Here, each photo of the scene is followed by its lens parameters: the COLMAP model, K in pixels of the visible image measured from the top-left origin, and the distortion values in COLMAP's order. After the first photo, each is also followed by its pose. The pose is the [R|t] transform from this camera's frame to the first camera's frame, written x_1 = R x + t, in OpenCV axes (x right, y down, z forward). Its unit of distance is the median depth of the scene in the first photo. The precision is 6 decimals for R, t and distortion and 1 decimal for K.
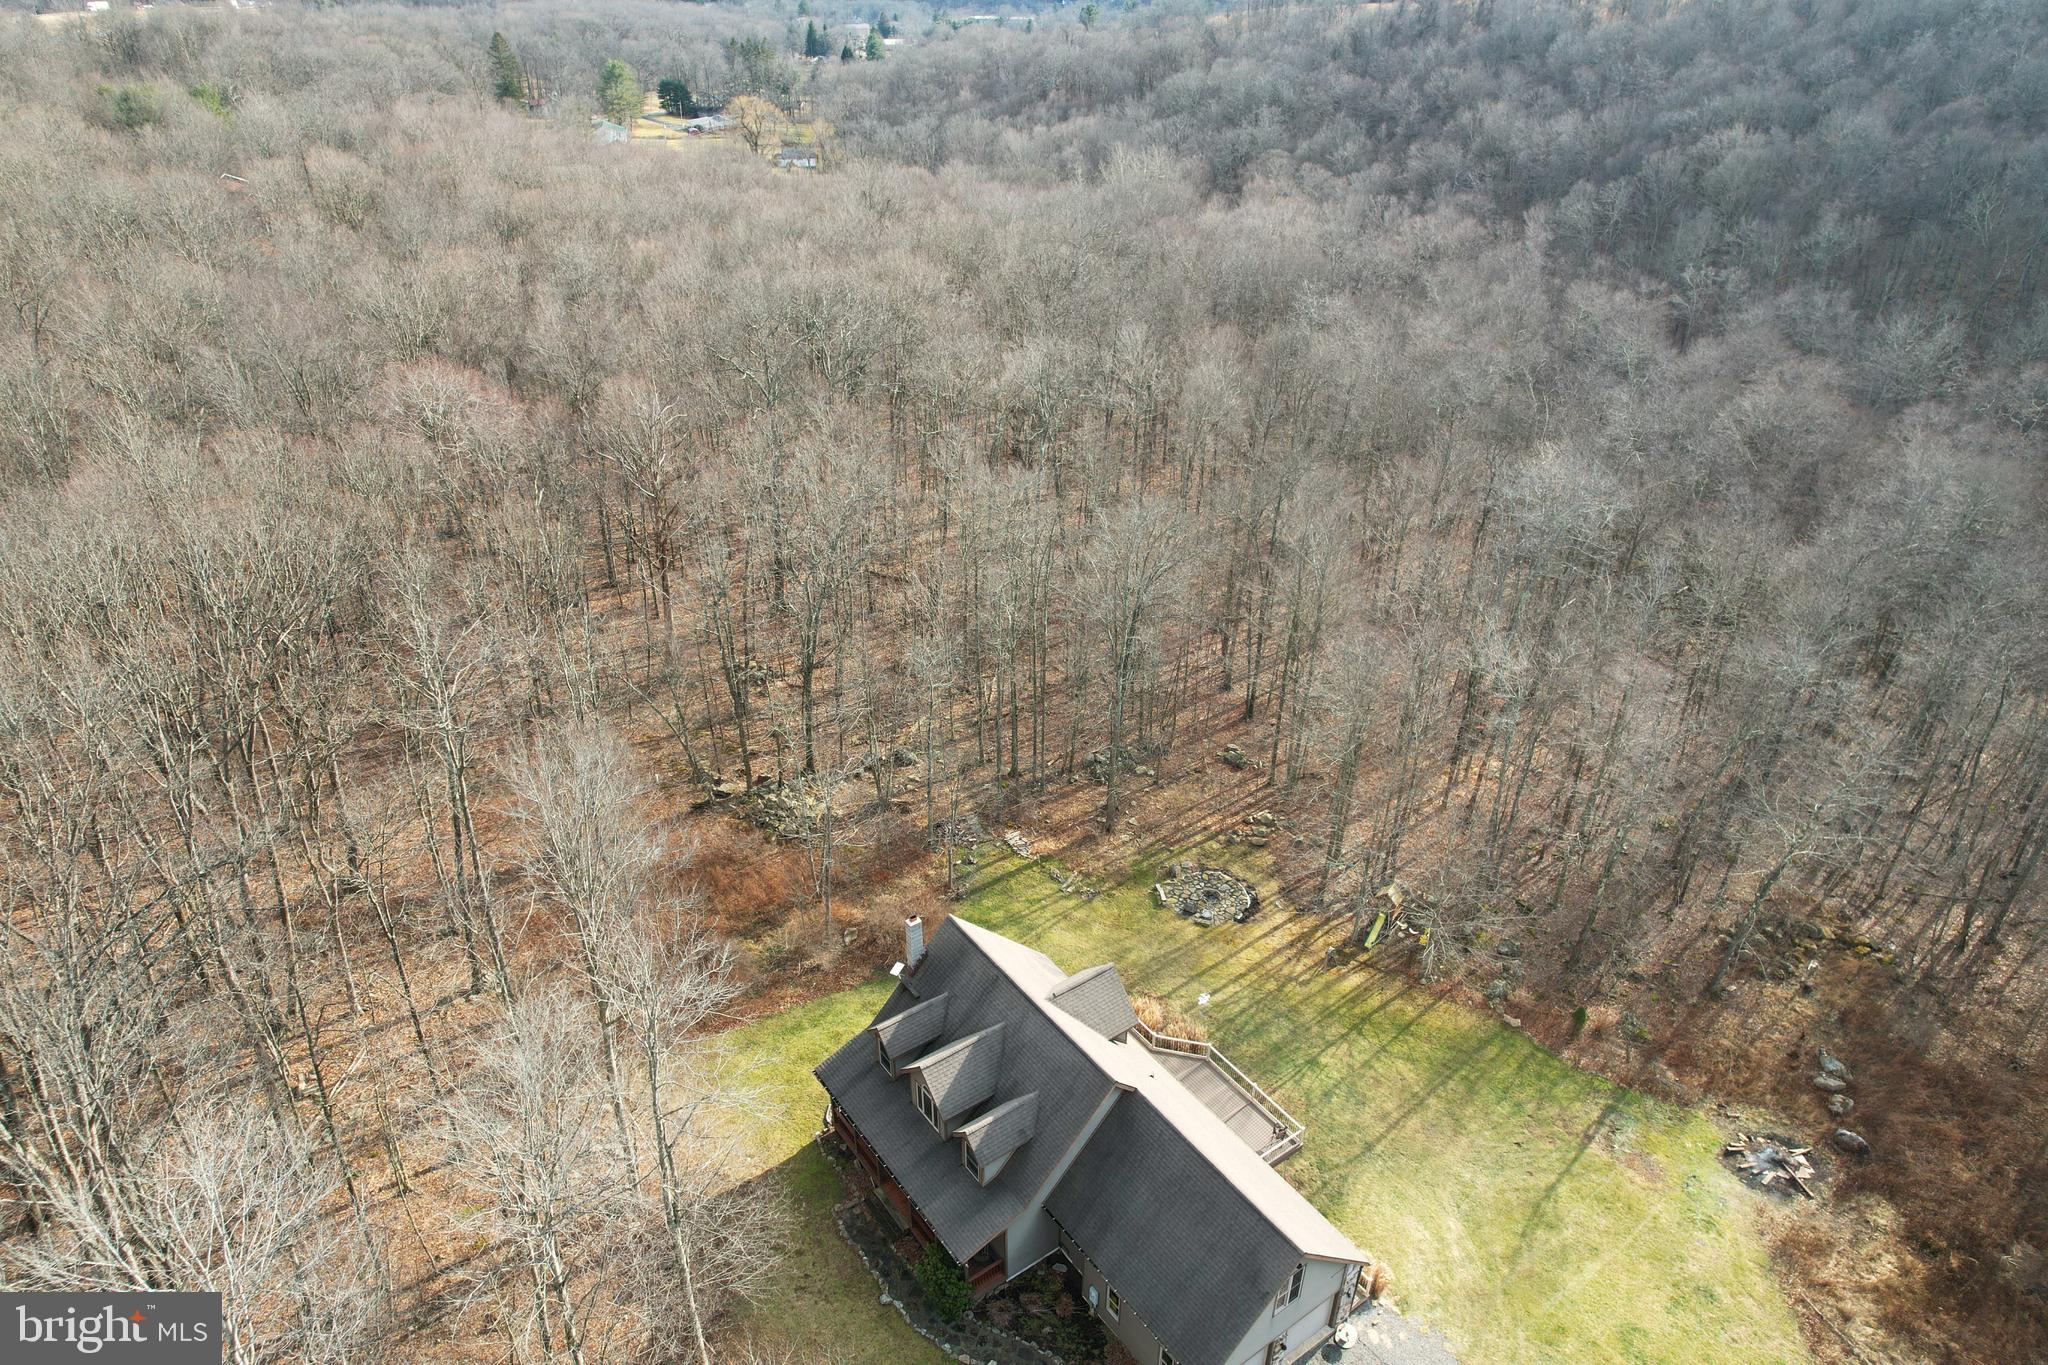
lens RADIAL K [[1302.7, 0, 1024.9], [0, 1302.7, 677.7], [0, 0, 1]] dist [-0.060298, 0.044831]
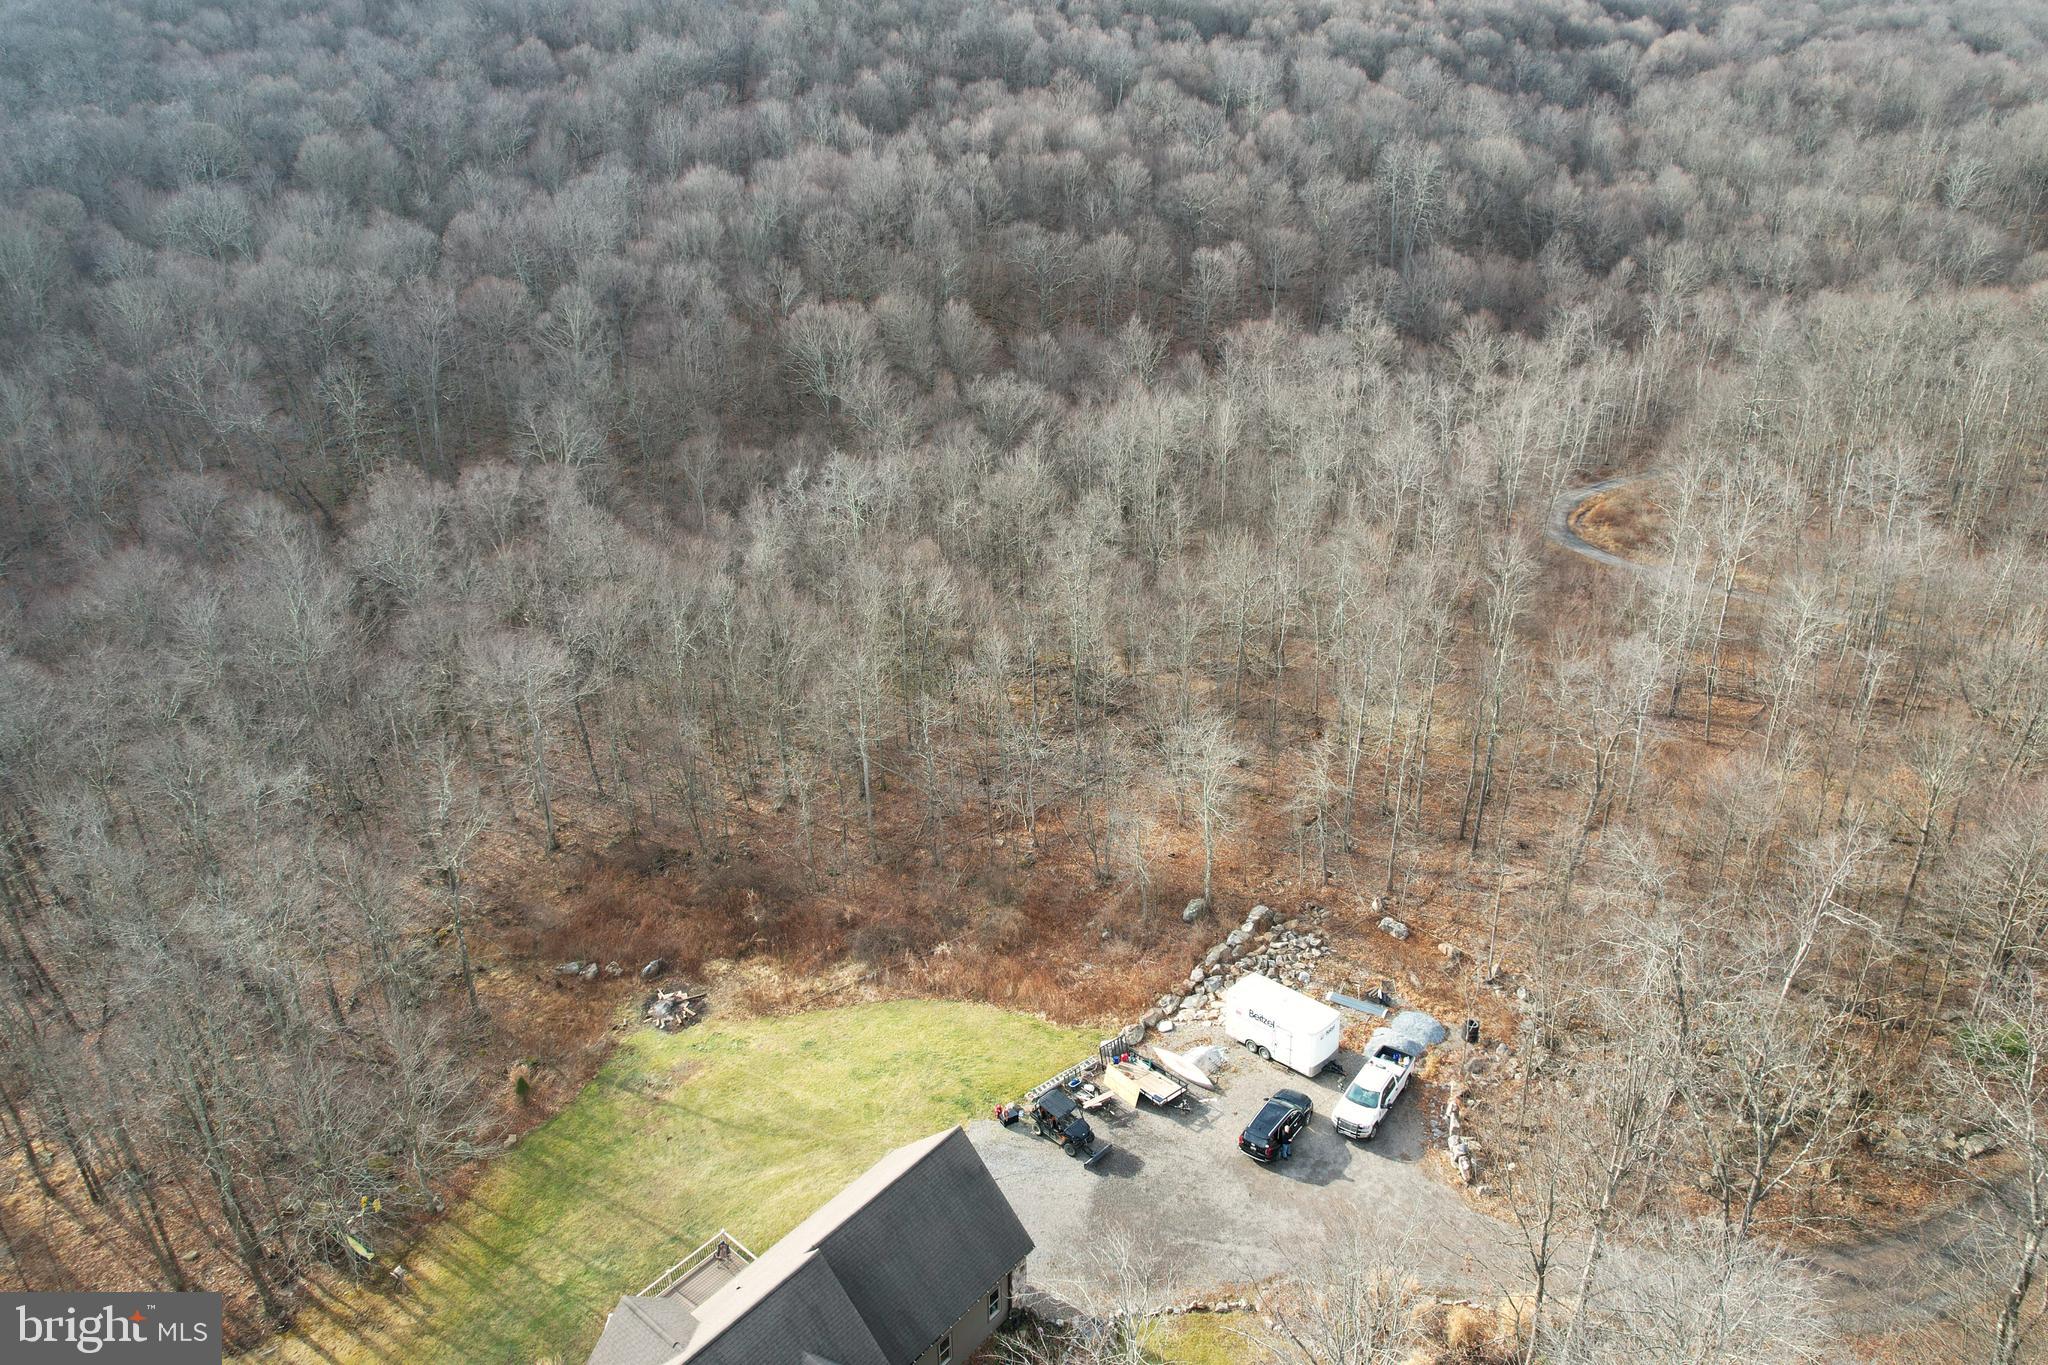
lens RADIAL K [[1302.7, 0, 1012.3], [0, 1302.7, 688.0], [0, 0, 1]] dist [-0.060298, 0.044831]
pose [[-0.242147, -0.419303, 0.874957, -0.464584], [0.501122, 0.718150, 0.482844, -0.287570], [-0.830808, 0.555379, 0.036224, 0.427409]]
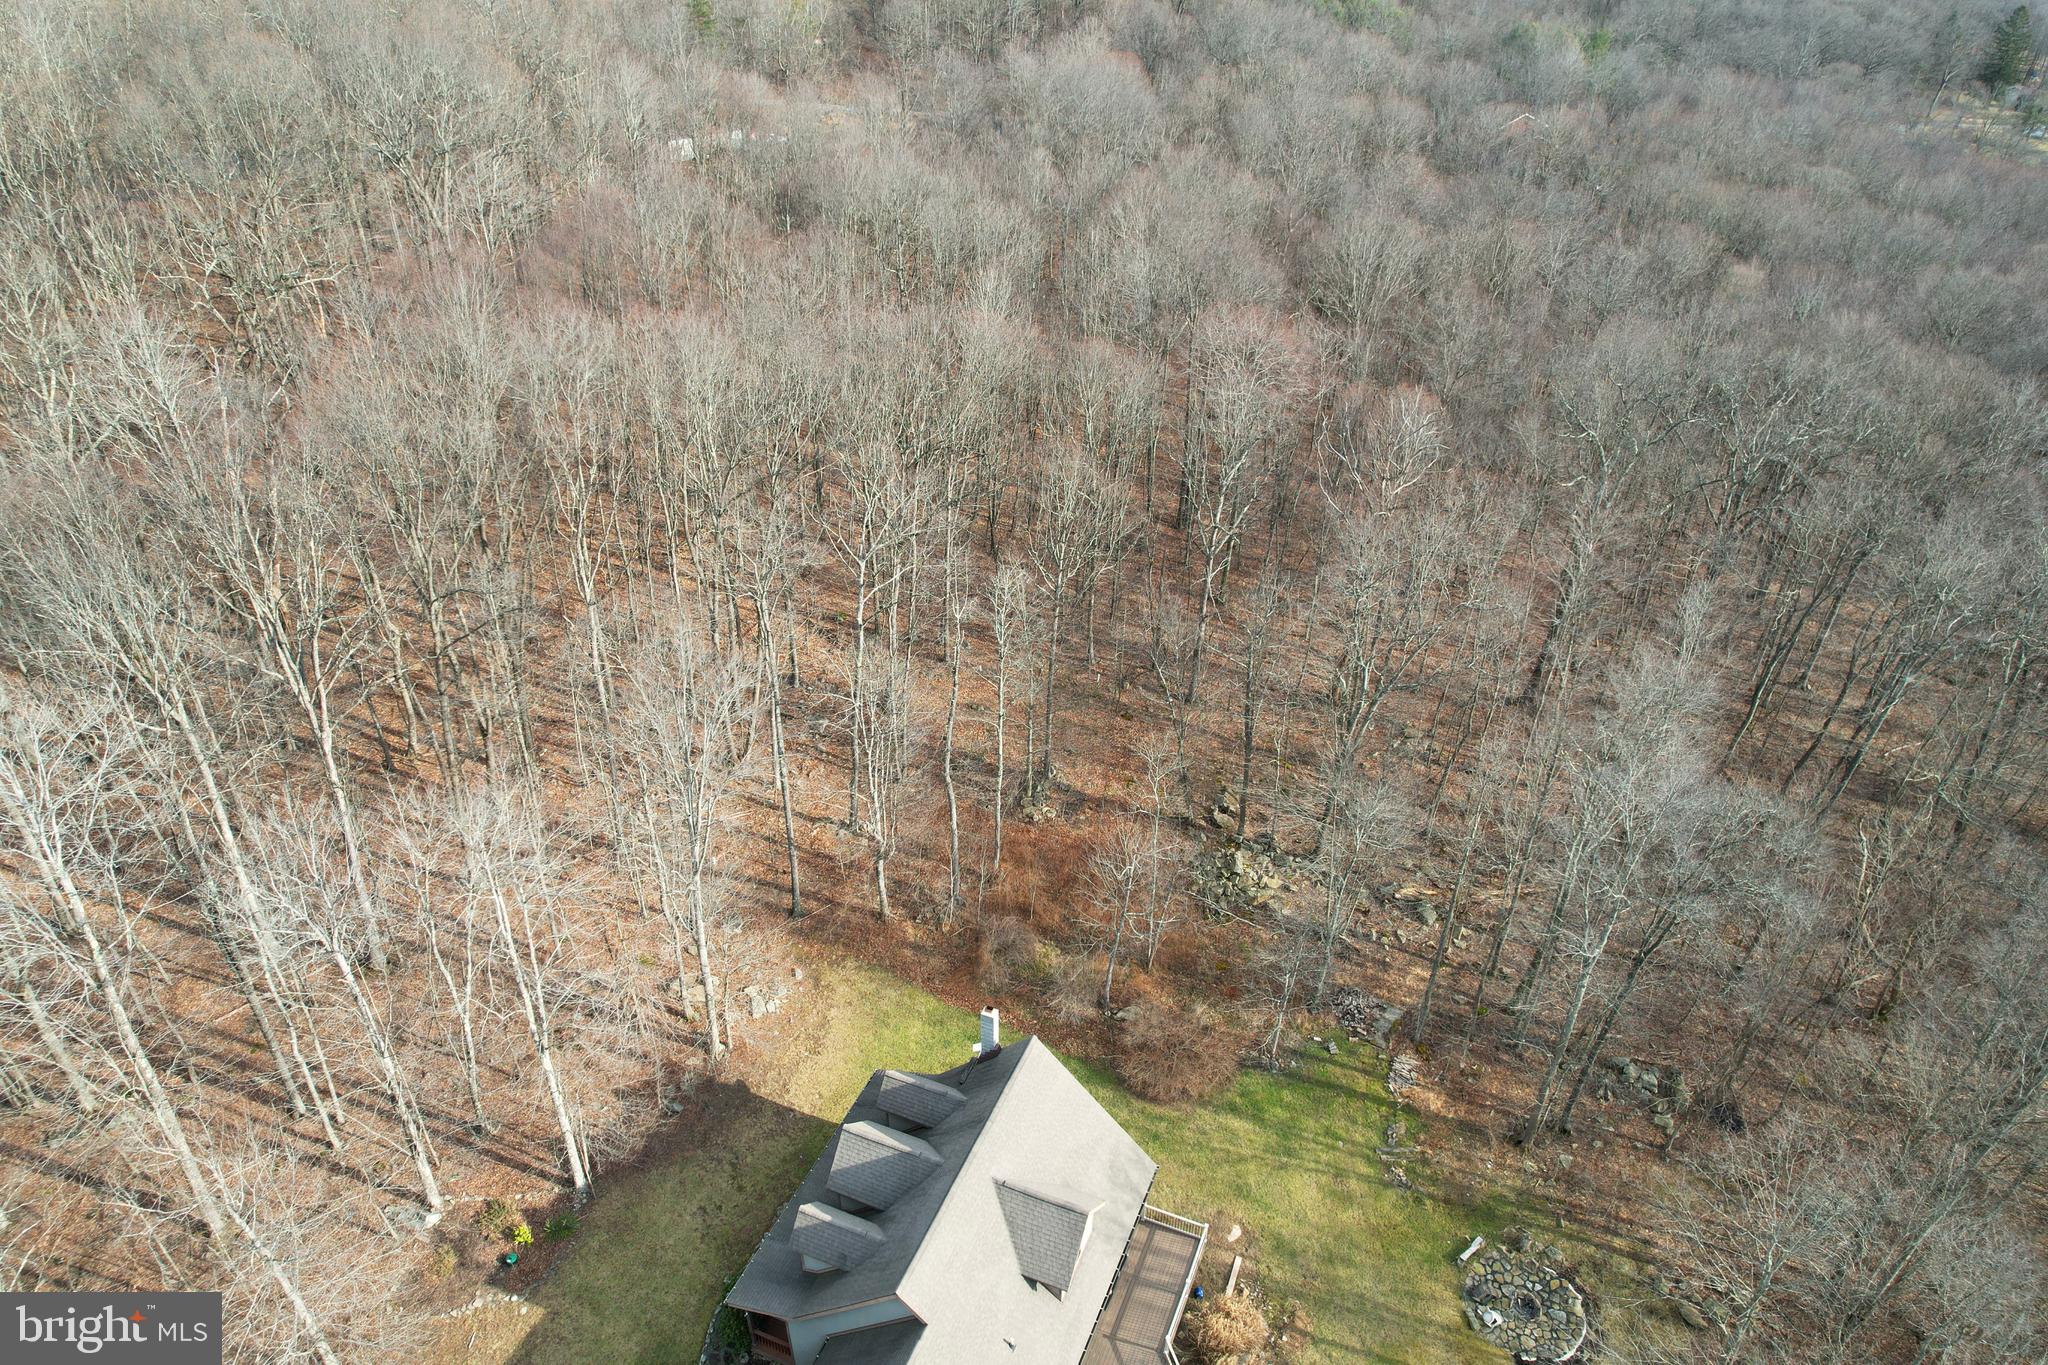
lens RADIAL K [[1302.7, 0, 1016.6], [0, 1302.7, 679.8], [0, 0, 1]] dist [-0.060298, 0.044831]
pose [[0.533091, 0.474842, -0.700242, 0.363164], [-0.447377, 0.860685, 0.243054, -0.196969], [0.718100, 0.183703, 0.671257, 0.291181]]
